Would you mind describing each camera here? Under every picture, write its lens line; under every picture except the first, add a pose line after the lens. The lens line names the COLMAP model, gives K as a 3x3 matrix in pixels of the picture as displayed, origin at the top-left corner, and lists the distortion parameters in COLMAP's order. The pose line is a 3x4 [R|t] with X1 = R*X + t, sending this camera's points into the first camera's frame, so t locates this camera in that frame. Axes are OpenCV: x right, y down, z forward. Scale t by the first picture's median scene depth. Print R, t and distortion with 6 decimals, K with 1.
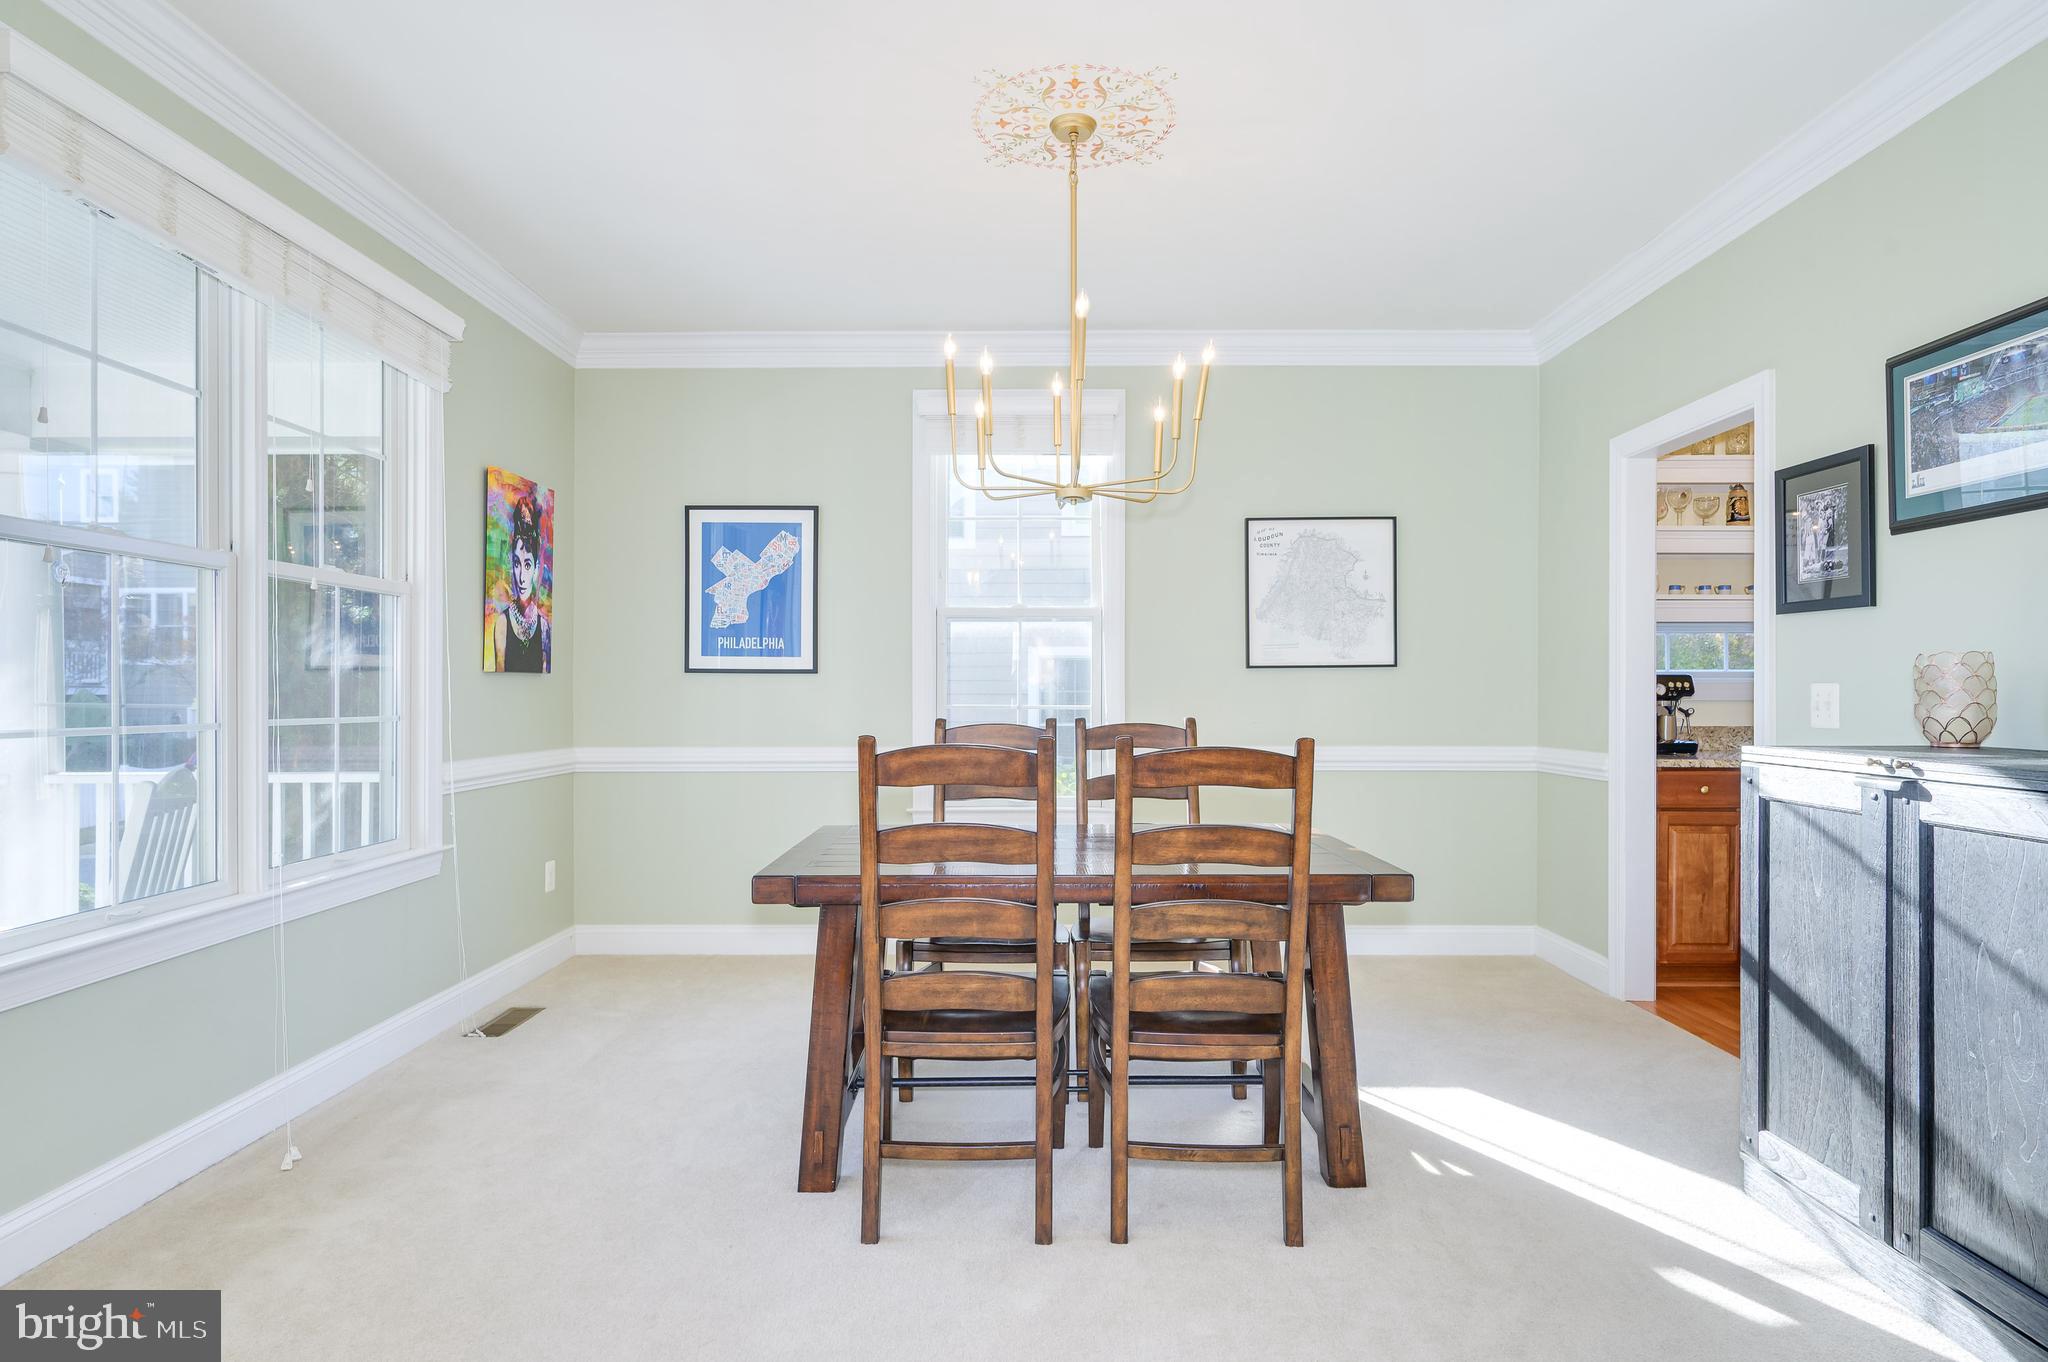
lens RADIAL K [[1139.1, 0, 1025.4], [0, 1139.1, 690.3], [0, 0, 1]] dist [-0.003475, 0.000501]
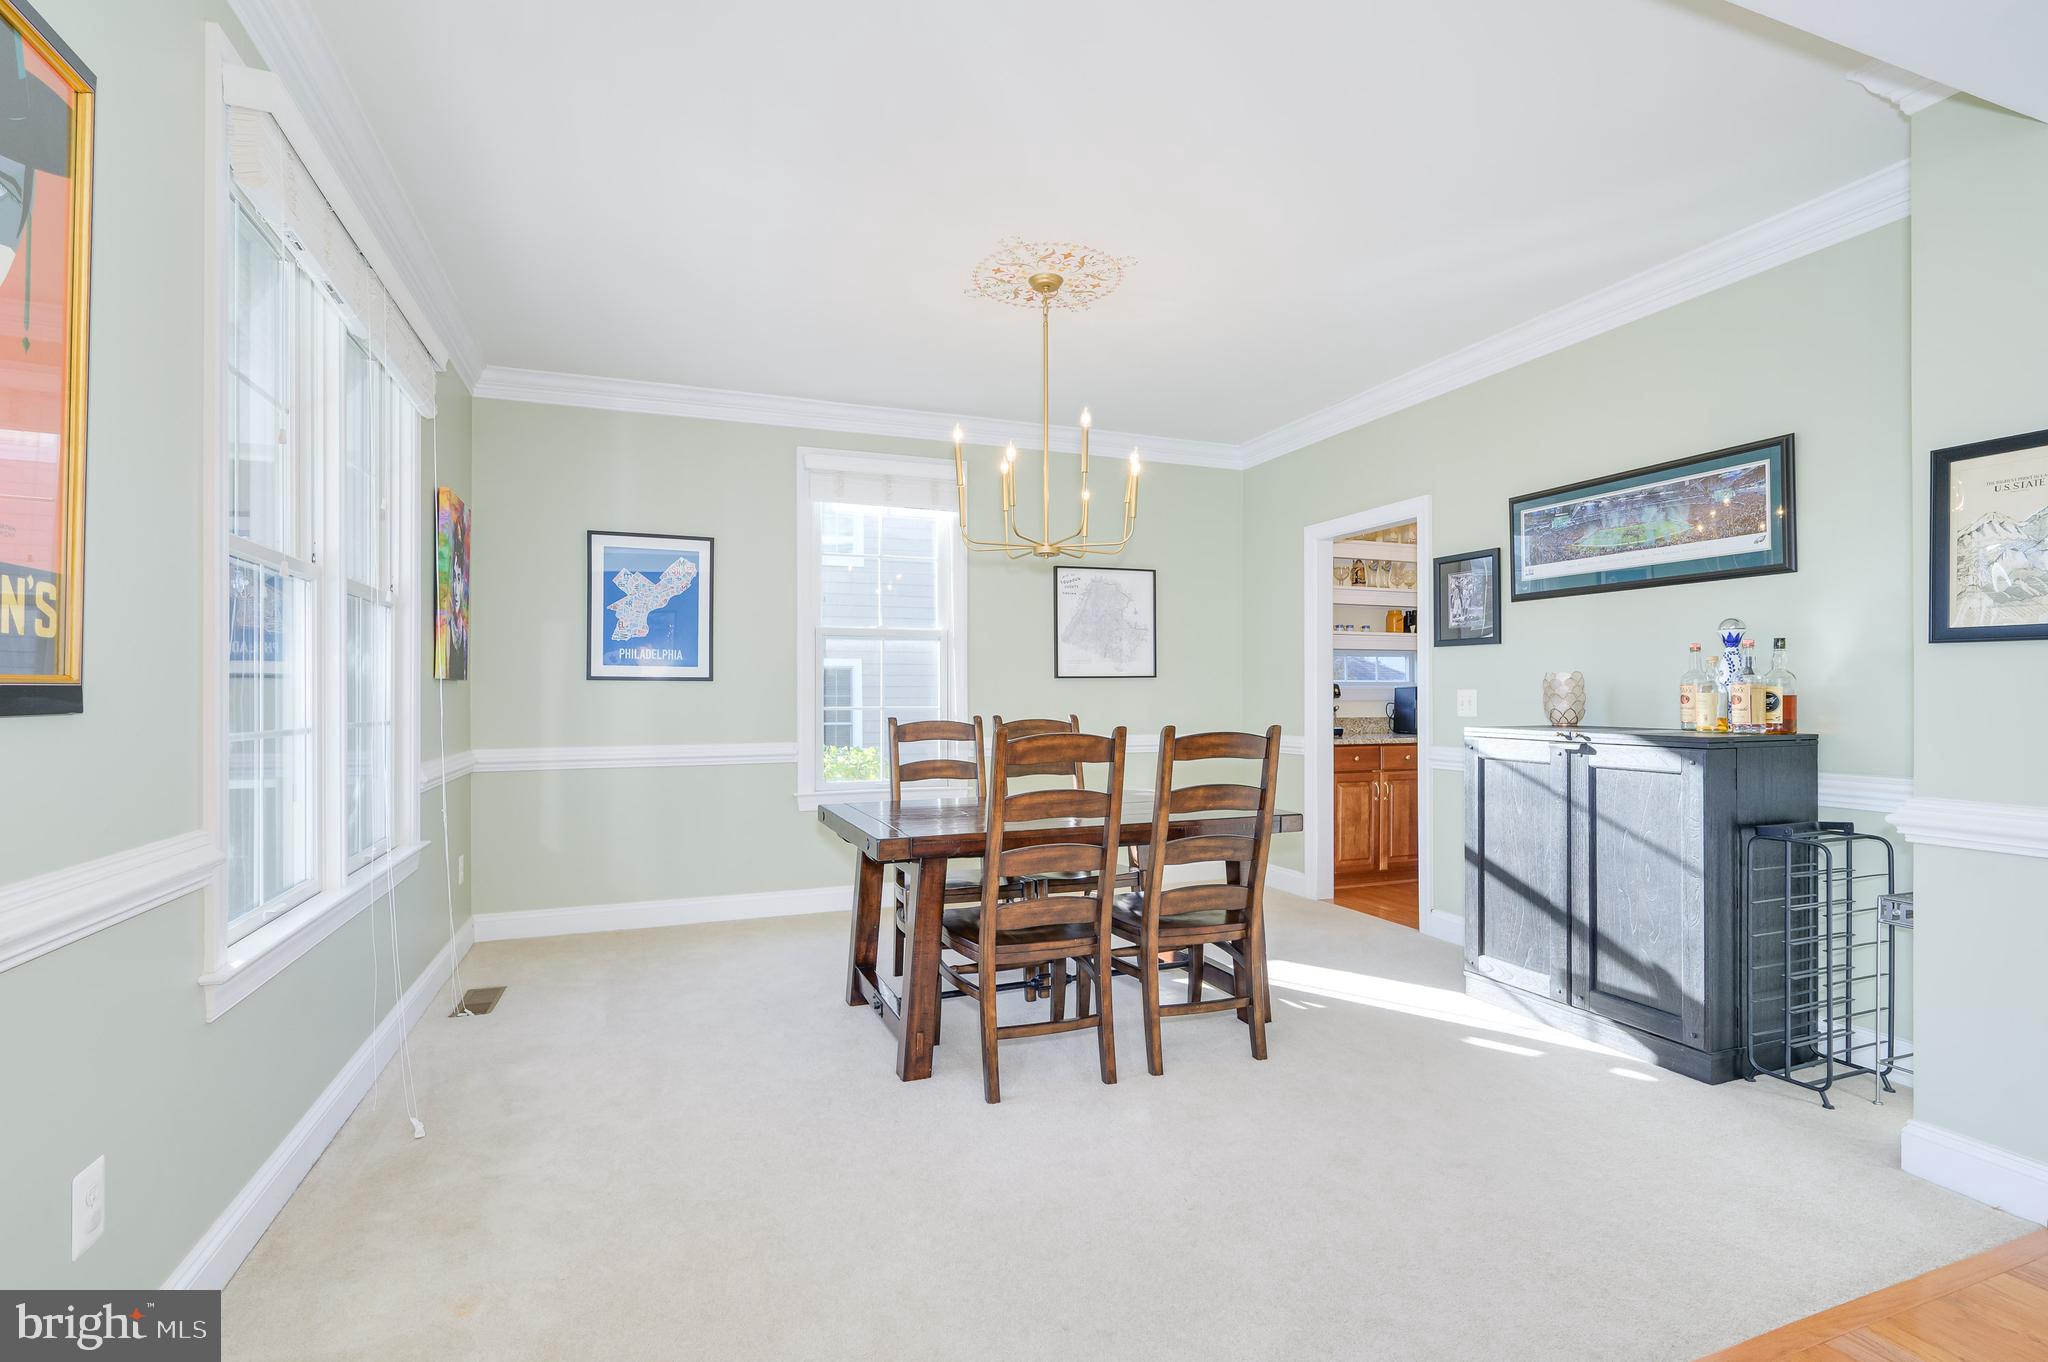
lens RADIAL K [[966.0, 0, 1028.8], [0, 966.0, 690.6], [0, 0, 1]] dist [-0.005987, -0.000864]
pose [[0.929076, -0.000530, 0.369890, -0.442904], [0.002230, 0.999989, -0.004169, -0.000044], [-0.369883, 0.004698, 0.929066, -0.070655]]
